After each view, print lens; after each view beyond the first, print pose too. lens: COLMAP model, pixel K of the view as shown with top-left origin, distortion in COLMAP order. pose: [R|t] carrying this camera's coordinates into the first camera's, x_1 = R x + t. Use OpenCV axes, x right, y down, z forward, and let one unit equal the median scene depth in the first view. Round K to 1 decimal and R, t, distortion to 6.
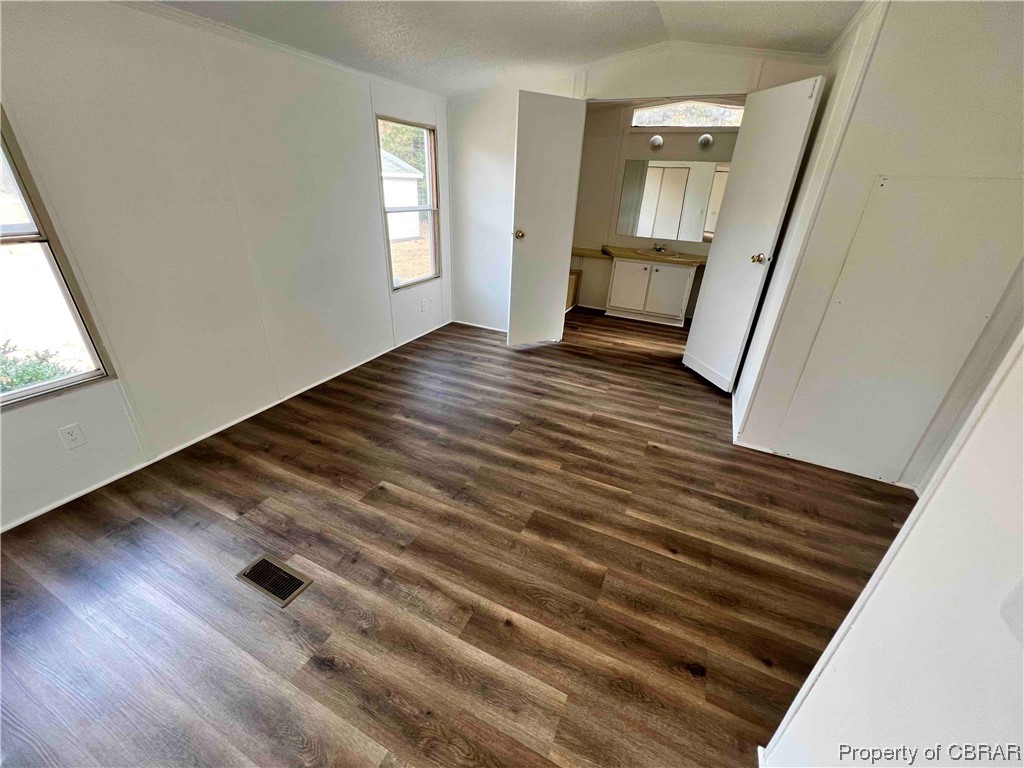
lens RADIAL K [[409.3, 0, 512.1], [0, 409.3, 382.5], [0, 0, 1]] dist [-0.001011, -0.000019]
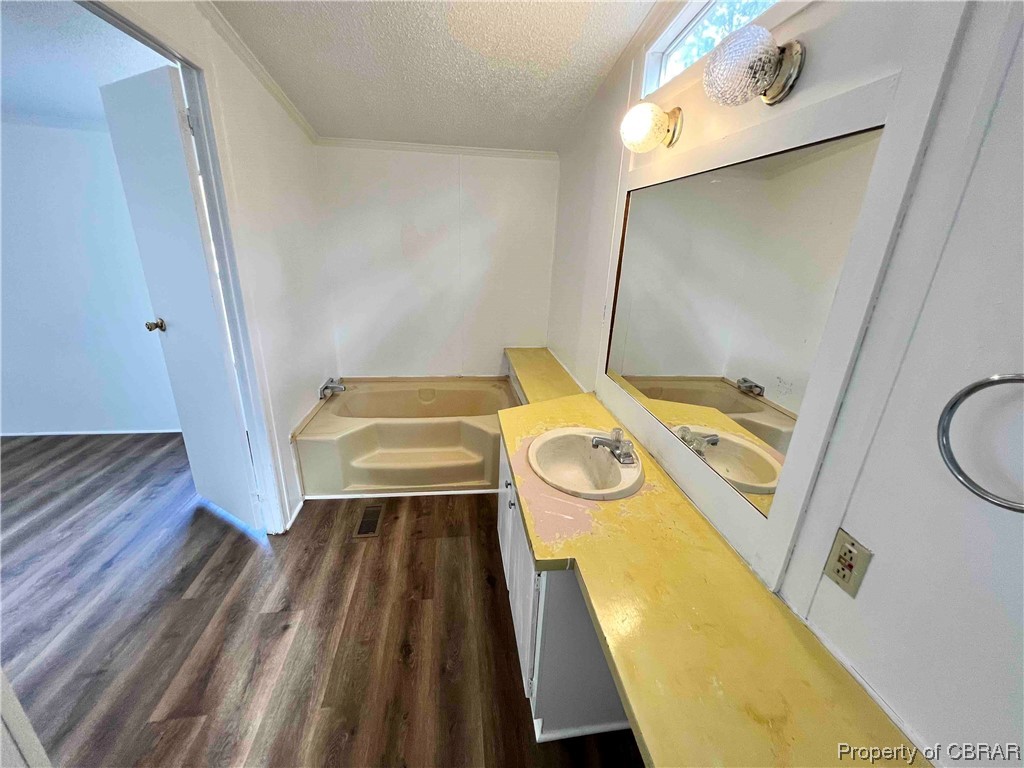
lens RADIAL K [[409.3, 0, 510.6], [0, 409.3, 386.2], [0, 0, 1]] dist [-0.001011, -0.000019]
pose [[0.540332, 0.255095, -0.801853, 0.731757], [-0.384940, 0.922314, 0.034025, -0.461469], [0.748240, 0.290280, 0.596552, 0.989845]]
